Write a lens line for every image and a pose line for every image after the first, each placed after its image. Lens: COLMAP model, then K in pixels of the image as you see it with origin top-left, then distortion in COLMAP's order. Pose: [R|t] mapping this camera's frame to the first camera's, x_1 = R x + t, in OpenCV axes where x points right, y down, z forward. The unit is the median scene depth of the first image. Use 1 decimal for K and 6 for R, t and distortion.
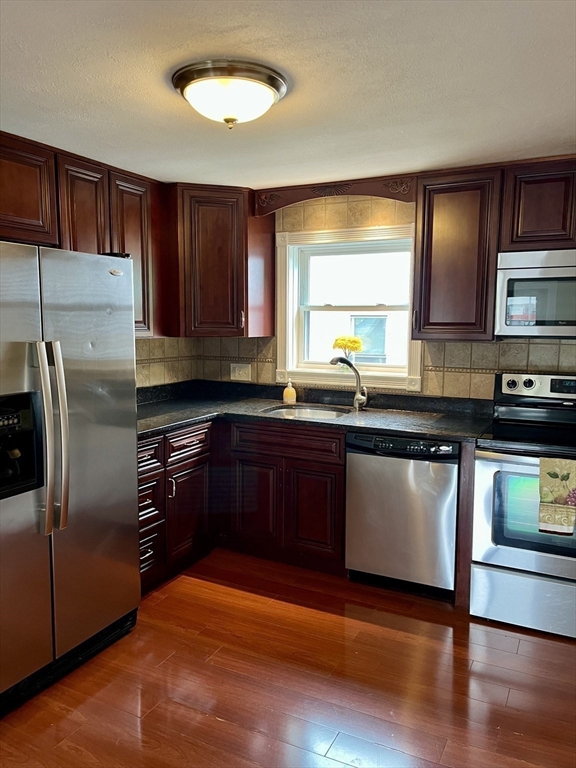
lens RADIAL K [[592.0, 0, 286.7], [0, 592.0, 385.2], [0, 0, 1]] dist [0.050809, -0.033374]
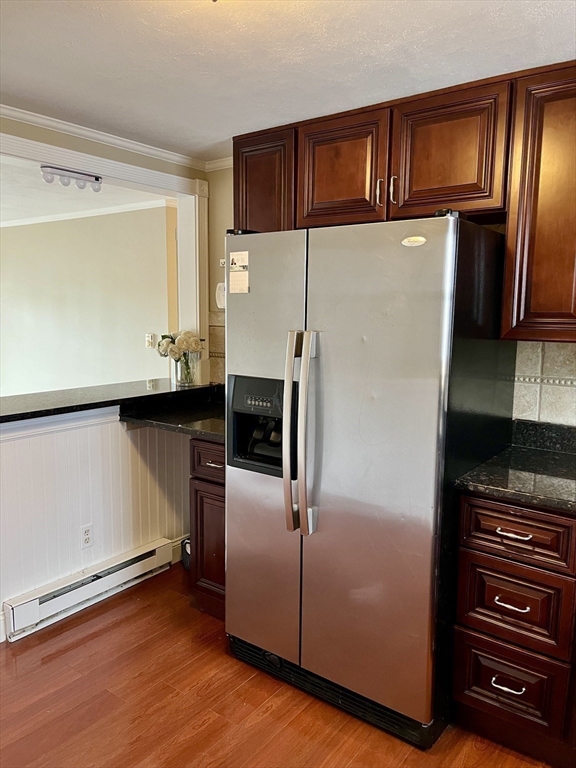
lens RADIAL K [[592.0, 0, 288.5], [0, 592.0, 377.2], [0, 0, 1]] dist [0.050809, -0.033374]
pose [[-0.173390, 0.105596, -0.979176, 0.516452], [-0.127175, 0.983510, 0.128584, -0.117522], [0.976608, 0.146822, -0.157102, 1.103395]]
